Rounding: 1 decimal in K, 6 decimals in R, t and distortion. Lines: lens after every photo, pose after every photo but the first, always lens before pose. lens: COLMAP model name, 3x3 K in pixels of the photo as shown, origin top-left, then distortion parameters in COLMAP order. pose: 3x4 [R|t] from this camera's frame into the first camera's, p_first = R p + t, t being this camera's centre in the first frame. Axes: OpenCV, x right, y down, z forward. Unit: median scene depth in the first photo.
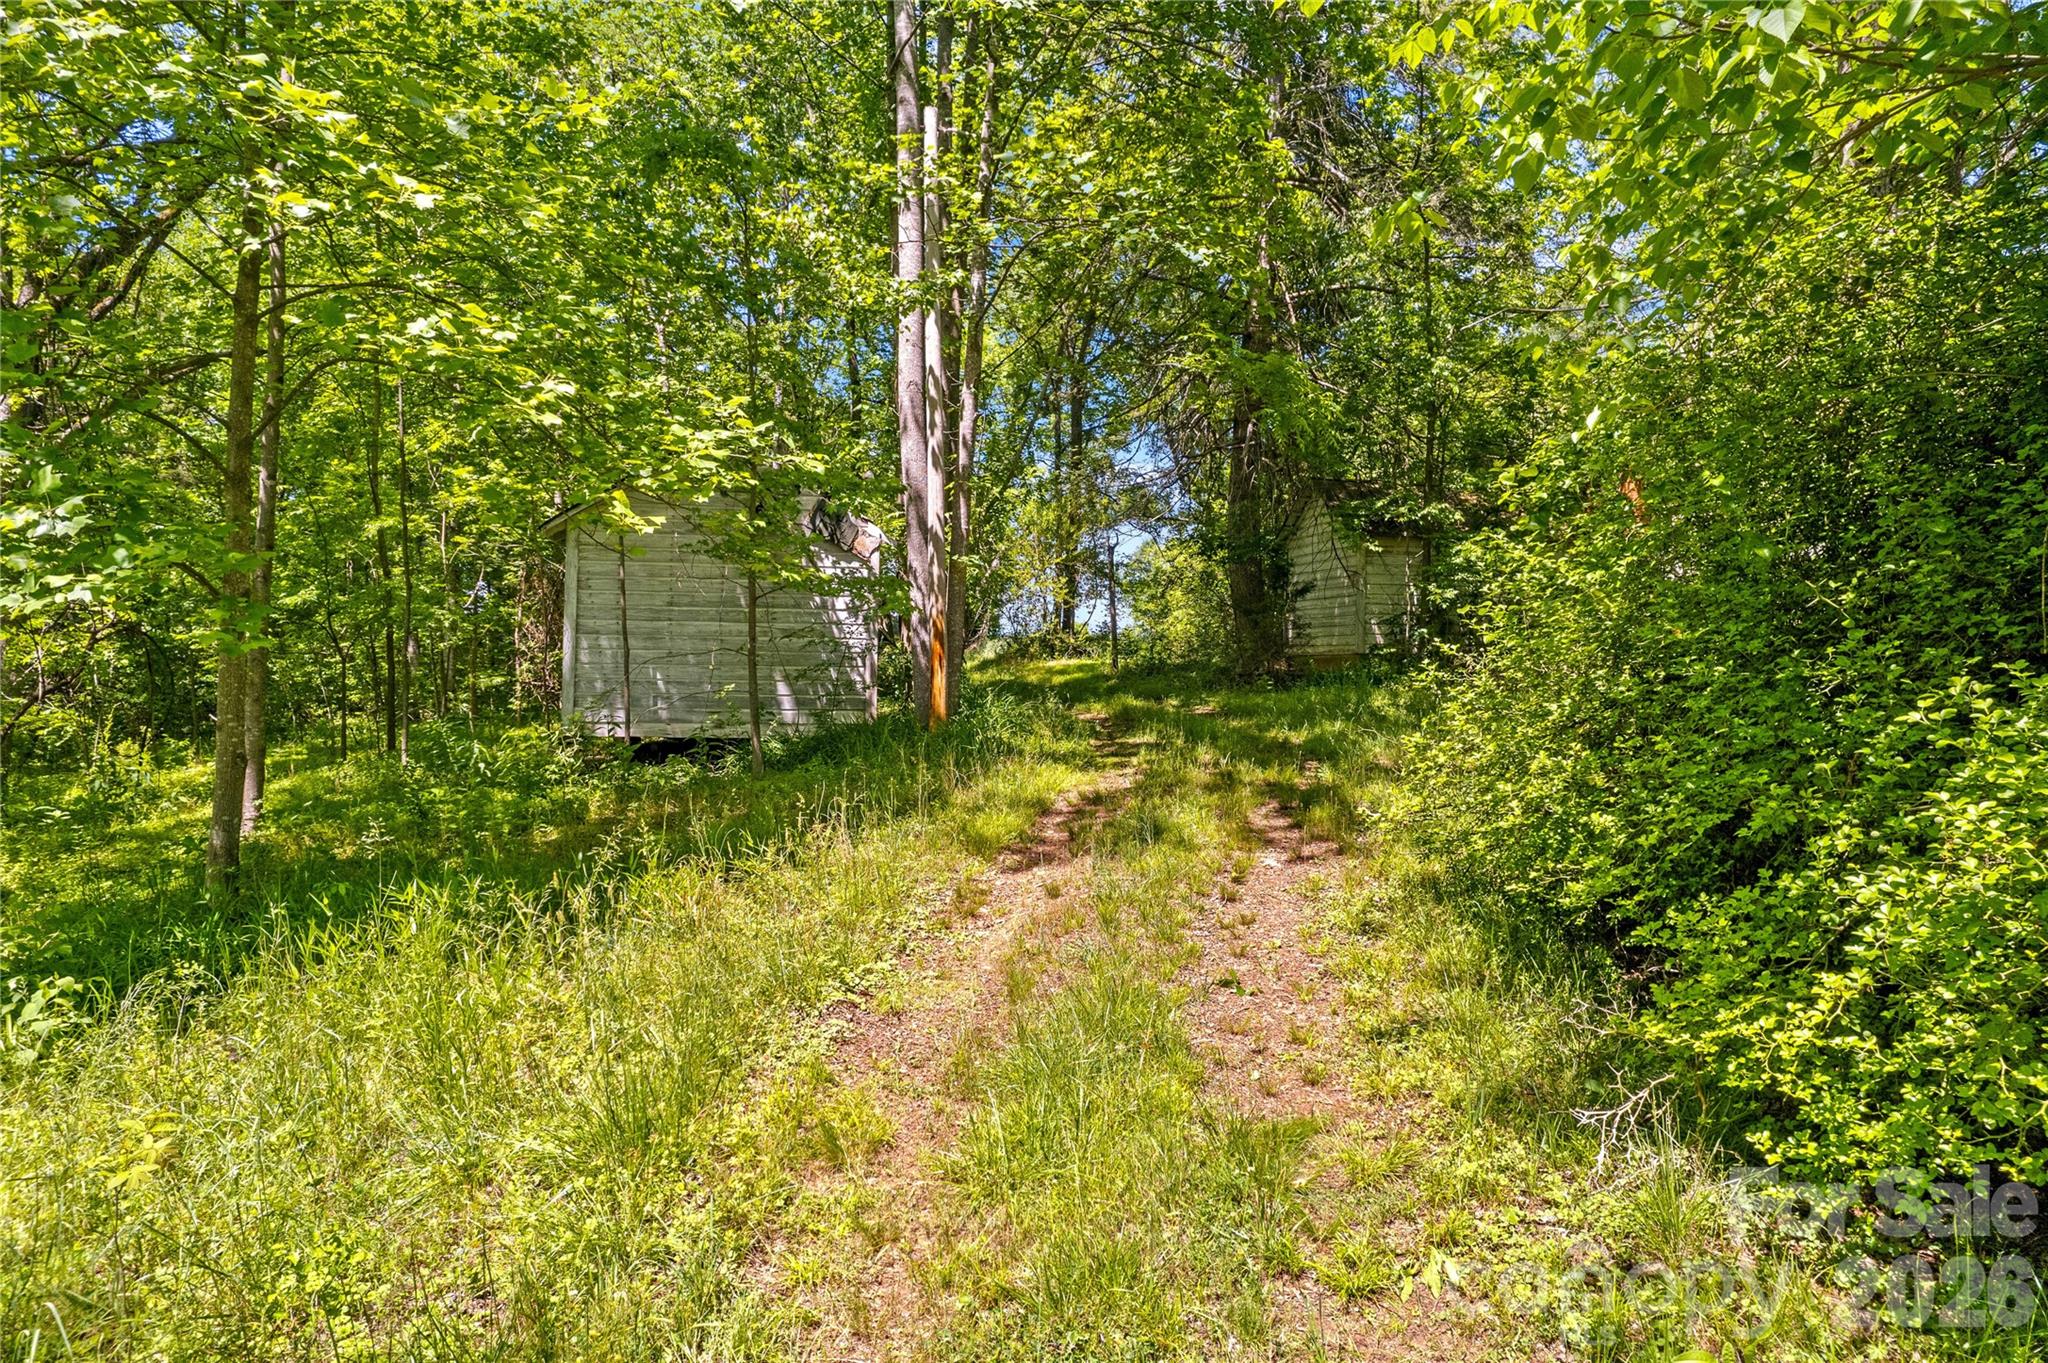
lens RADIAL K [[1362.8, 0, 1024.0], [0, 1362.8, 681.5], [0, 0, 1]] dist [-0.029087, 0.006711]
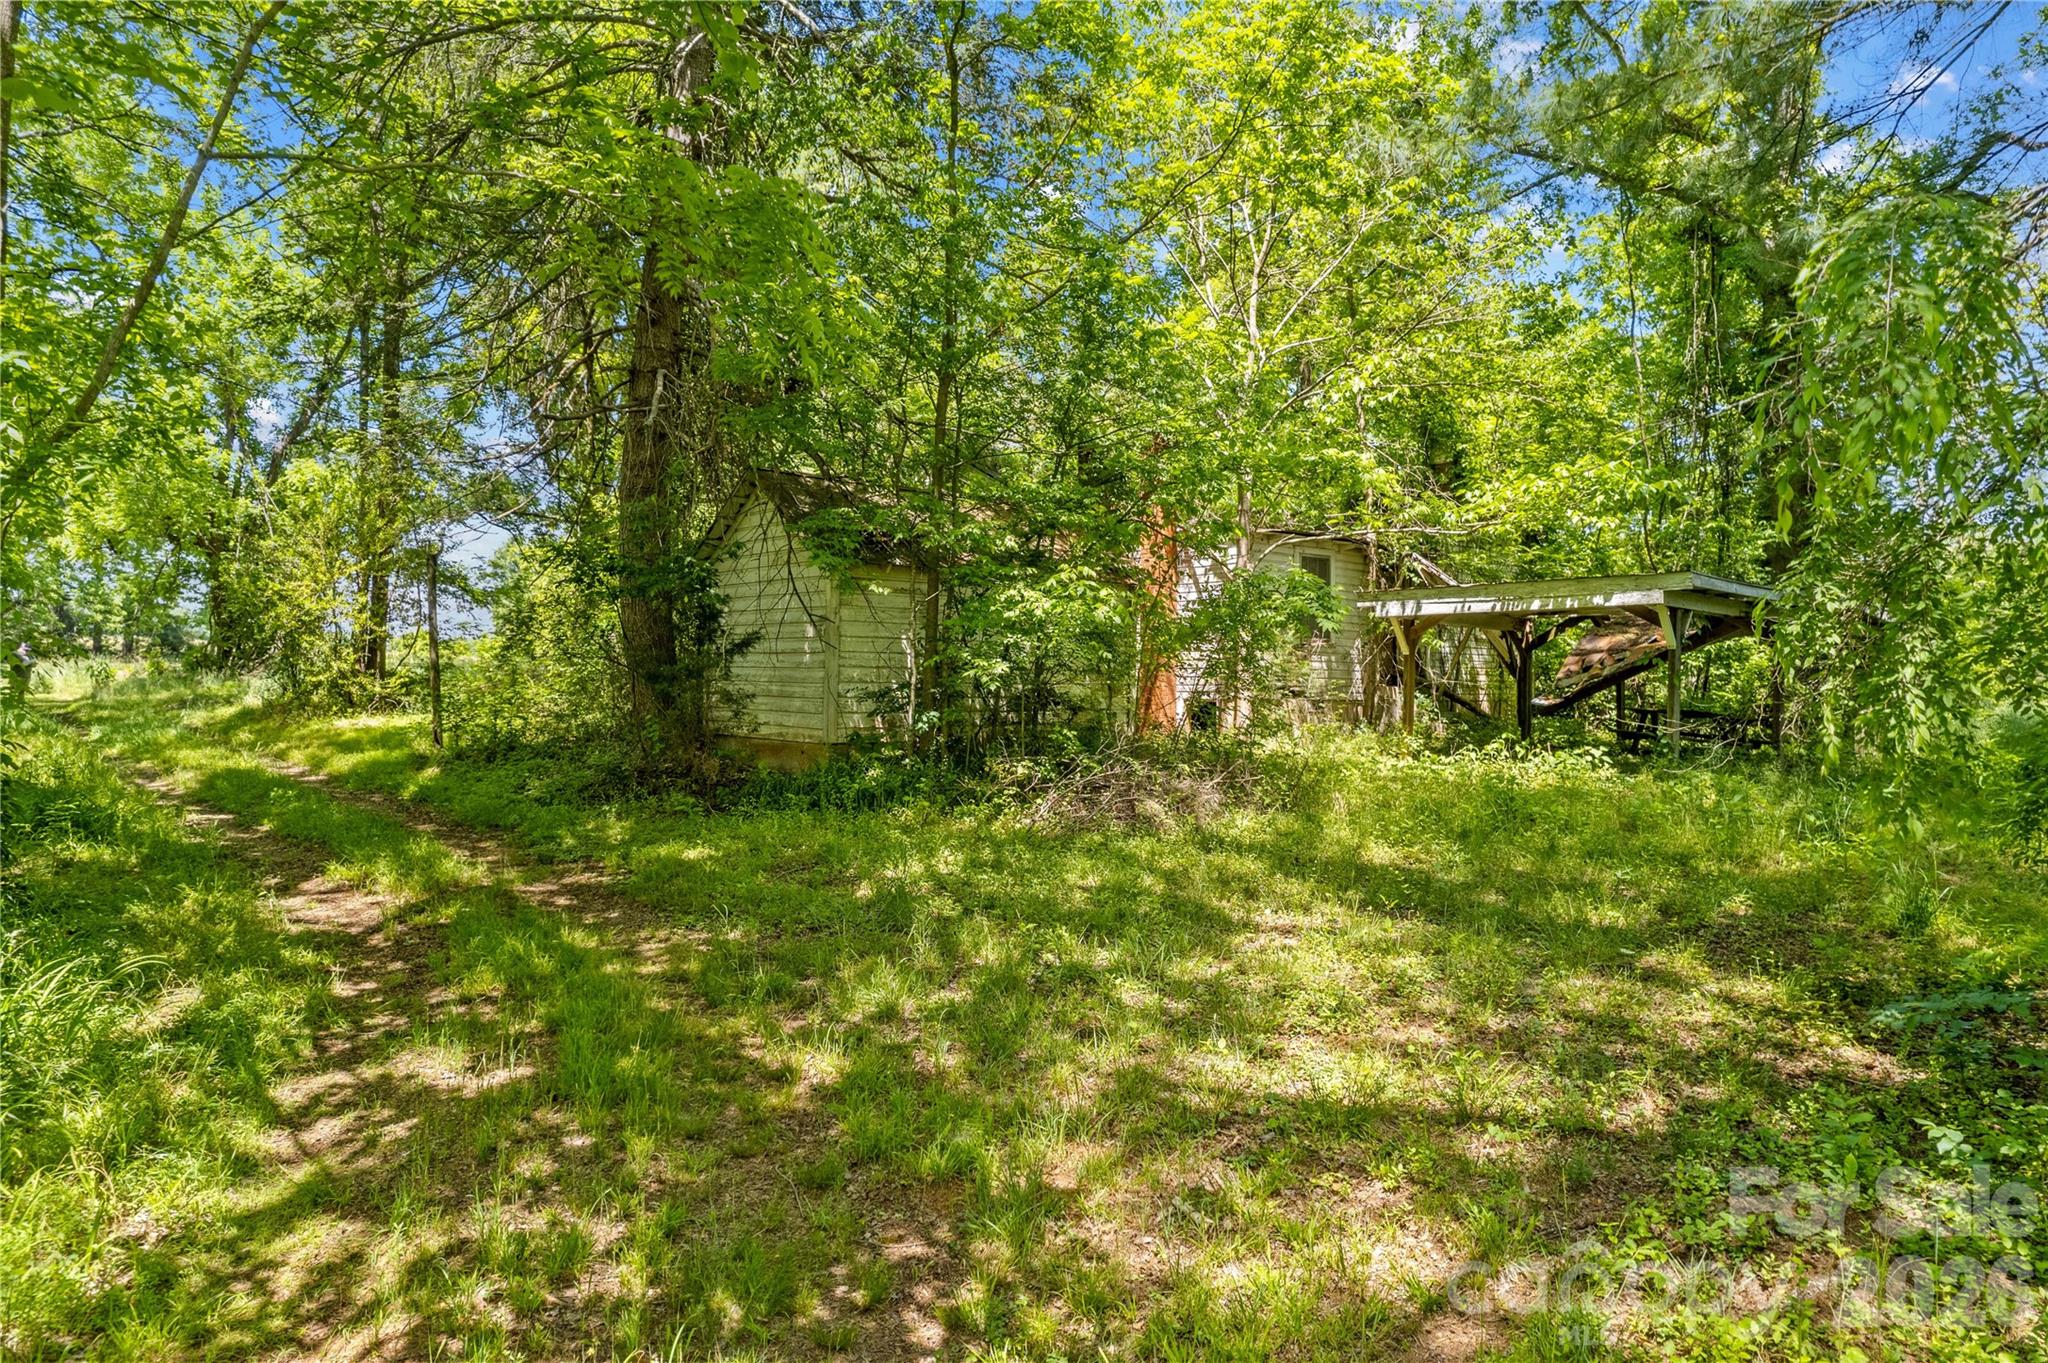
lens RADIAL K [[1362.8, 0, 1024.0], [0, 1362.8, 681.5], [0, 0, 1]] dist [-0.029087, 0.006711]
pose [[0.901052, 0.003249, 0.433699, 0.041165], [-0.002618, 0.999994, -0.002053, -0.041077], [-0.433704, 0.000715, 0.901055, 0.316525]]
